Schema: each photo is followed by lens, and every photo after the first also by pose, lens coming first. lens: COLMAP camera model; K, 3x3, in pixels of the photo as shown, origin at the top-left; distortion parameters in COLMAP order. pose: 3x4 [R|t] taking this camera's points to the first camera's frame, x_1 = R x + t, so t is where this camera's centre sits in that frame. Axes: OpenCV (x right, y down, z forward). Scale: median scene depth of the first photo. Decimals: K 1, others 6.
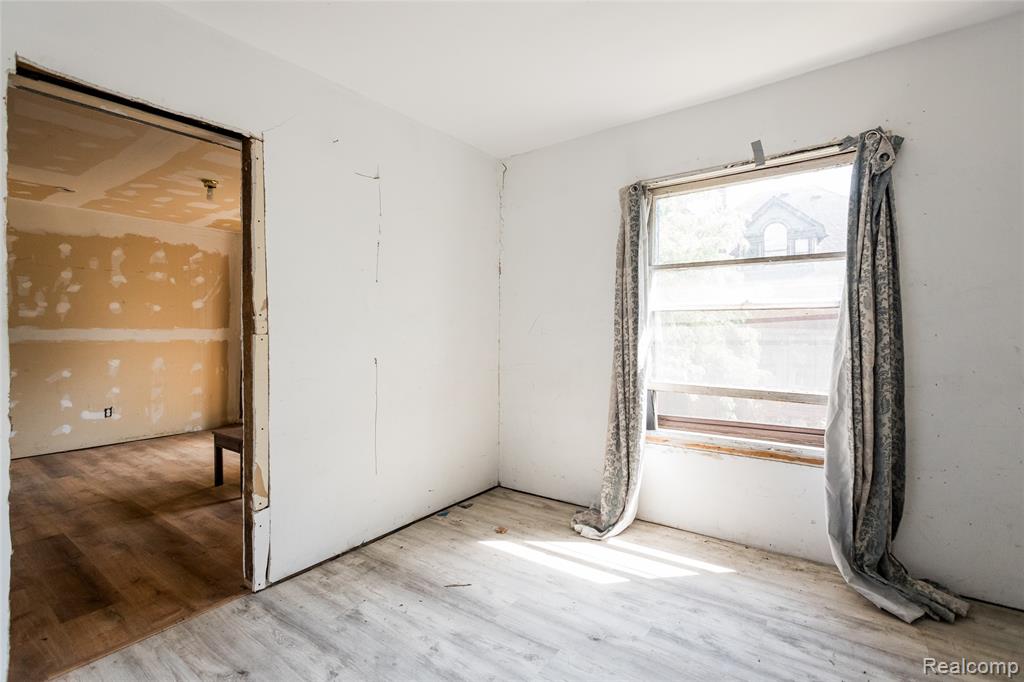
lens RADIAL K [[500.7, 0, 511.0], [0, 500.7, 334.1], [0, 0, 1]] dist [0.003412, 0.000225]
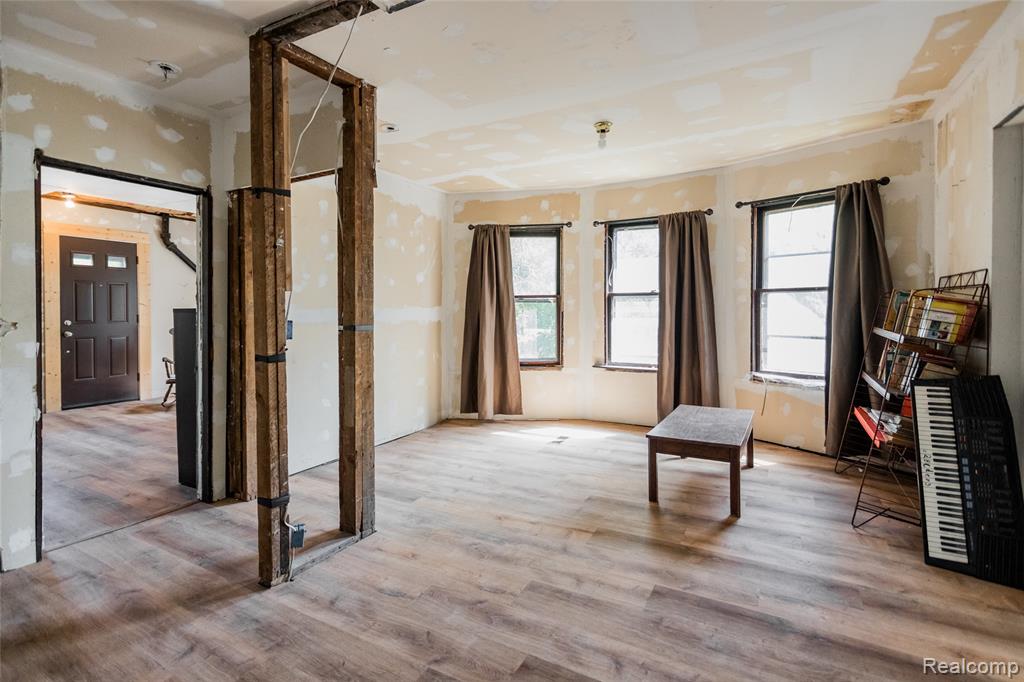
lens RADIAL K [[511.4, 0, 514.7], [0, 511.4, 317.3], [0, 0, 1]] dist [0.021852, 0.000339]
pose [[0.991009, -0.005586, 0.133680, -0.588359], [0.003977, 0.999916, 0.012295, -0.003751], [-0.133738, -0.011653, 0.990948, 0.137254]]
